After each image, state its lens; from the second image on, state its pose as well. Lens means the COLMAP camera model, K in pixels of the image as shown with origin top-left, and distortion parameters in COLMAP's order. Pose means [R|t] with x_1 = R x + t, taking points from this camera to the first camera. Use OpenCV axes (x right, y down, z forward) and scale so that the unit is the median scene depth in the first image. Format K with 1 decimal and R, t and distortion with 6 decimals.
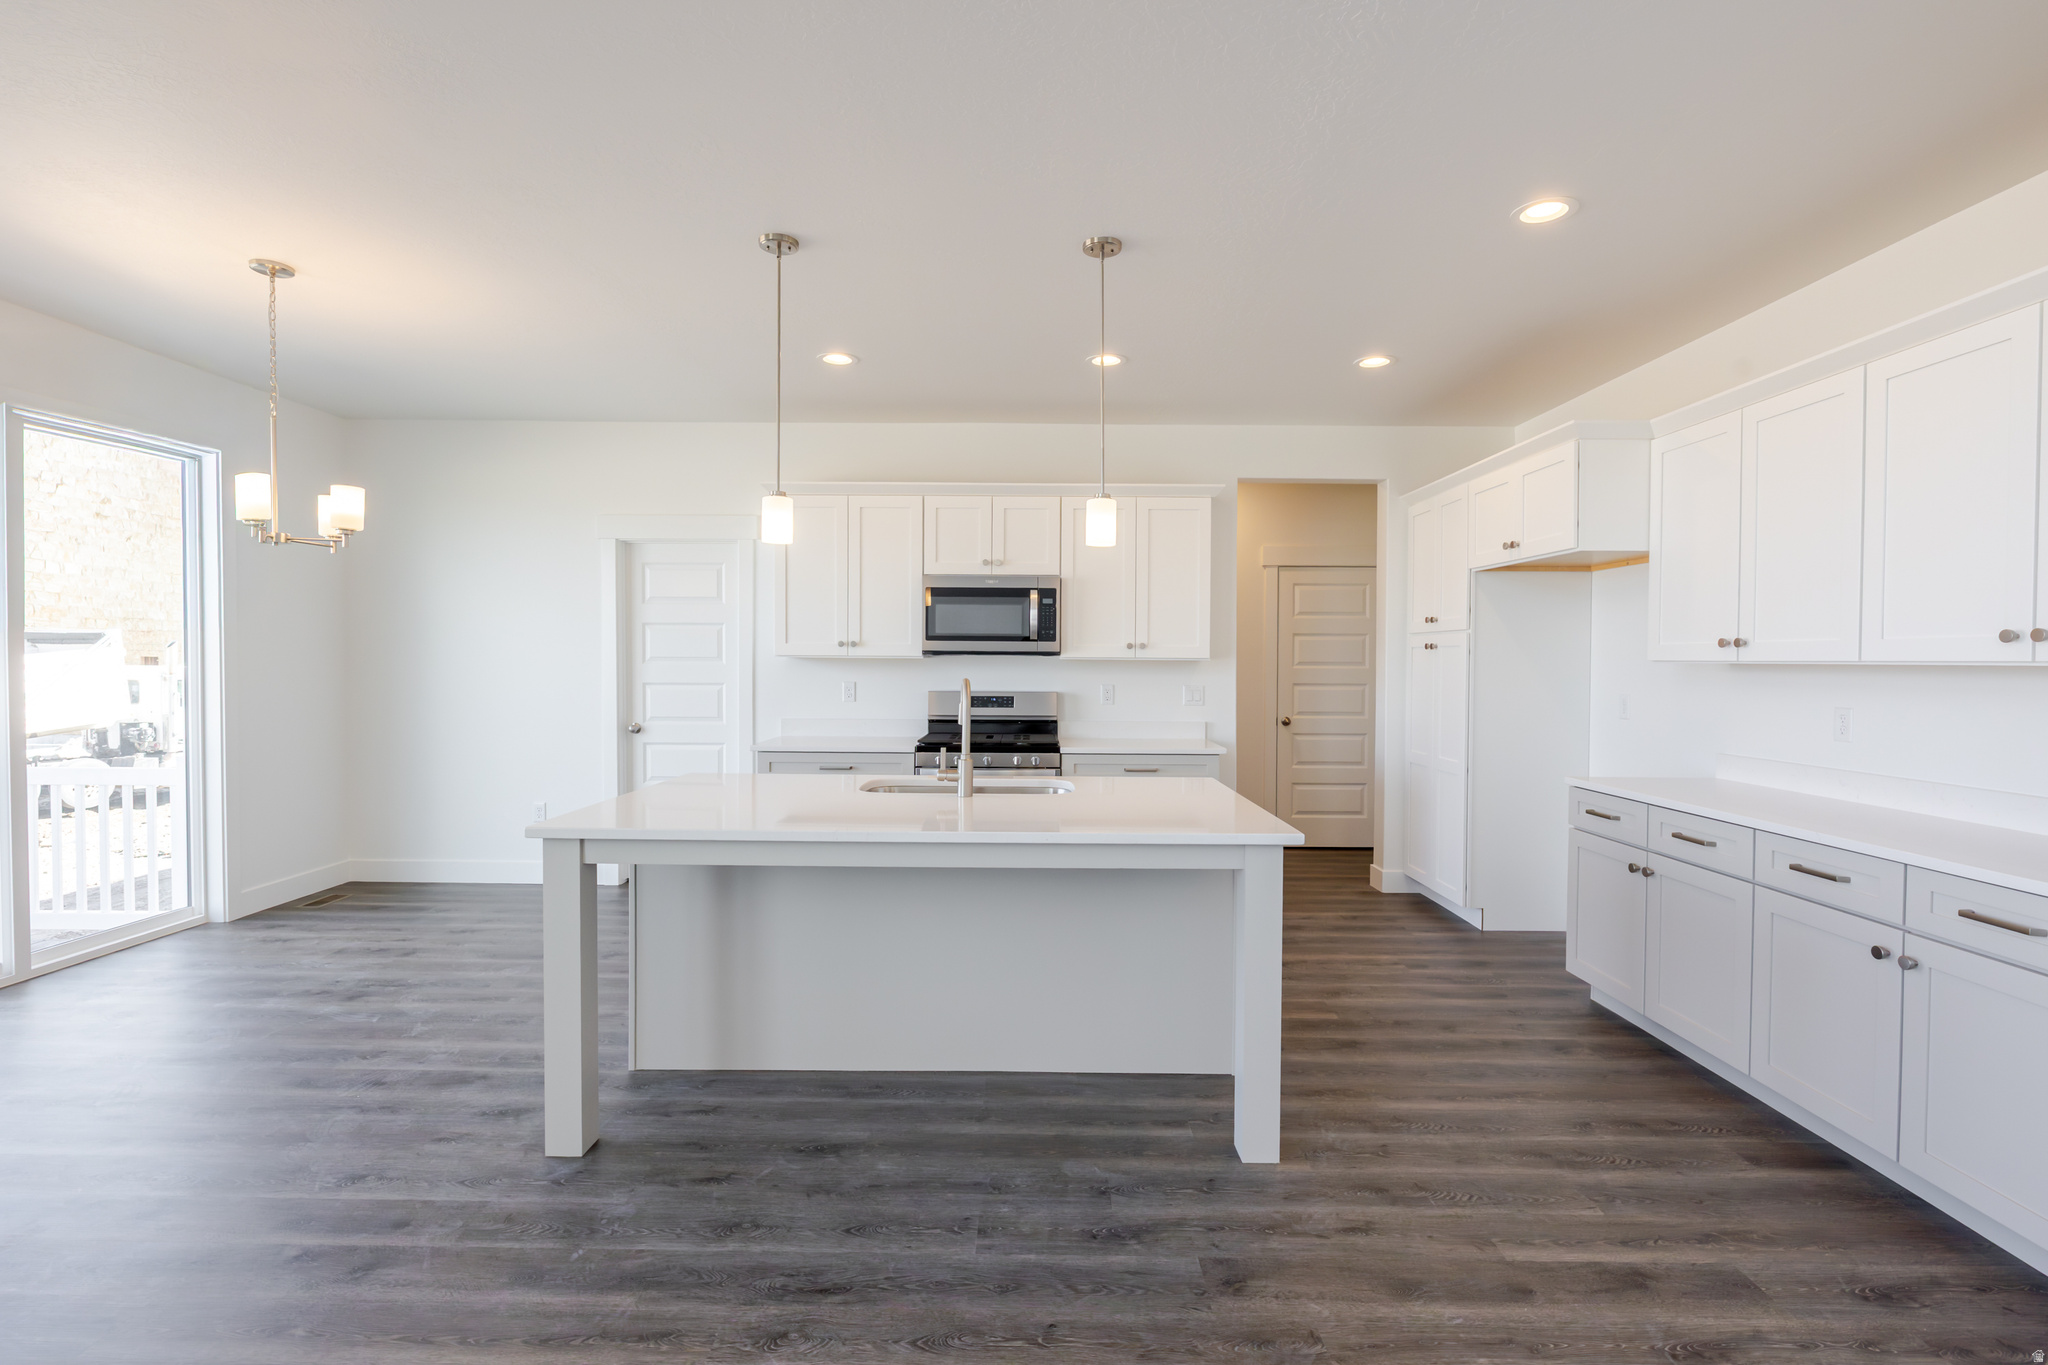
lens RADIAL K [[922.9, 0, 1027.7], [0, 922.9, 686.2], [0, 0, 1]] dist [-0.004676, -0.000079]
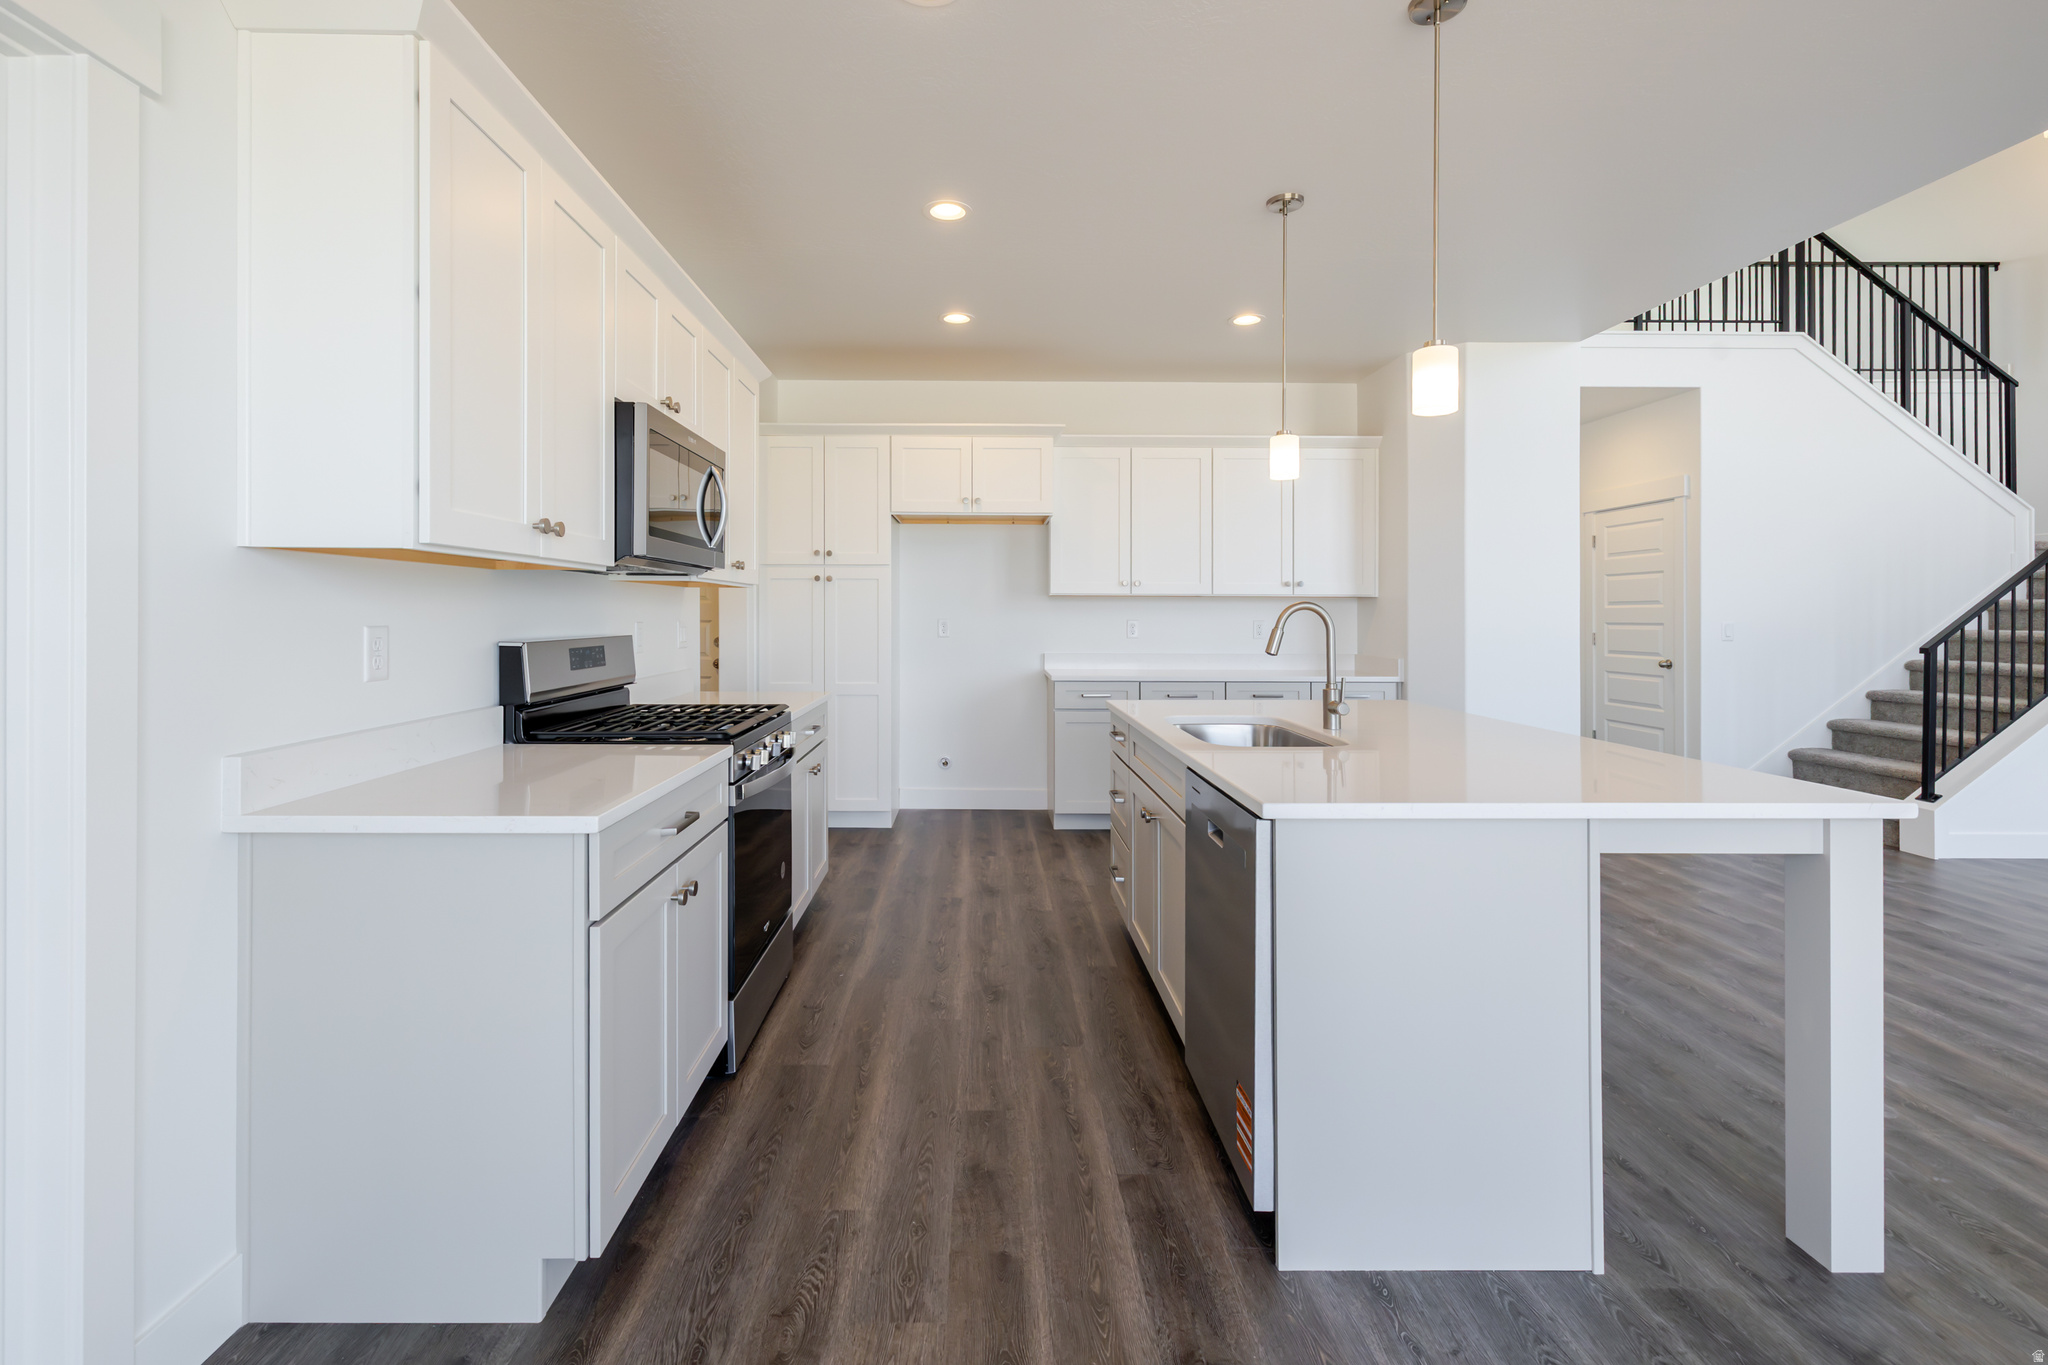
lens RADIAL K [[885.4, 0, 973.0], [0, 885.4, 624.6], [0, 0, 1]] dist [0.002343, -0.001112]
pose [[0.021983, -0.023219, 0.999489, -0.927609], [0.025789, 0.999411, 0.022650, -0.013564], [-0.999426, 0.025278, 0.022569, 1.283091]]
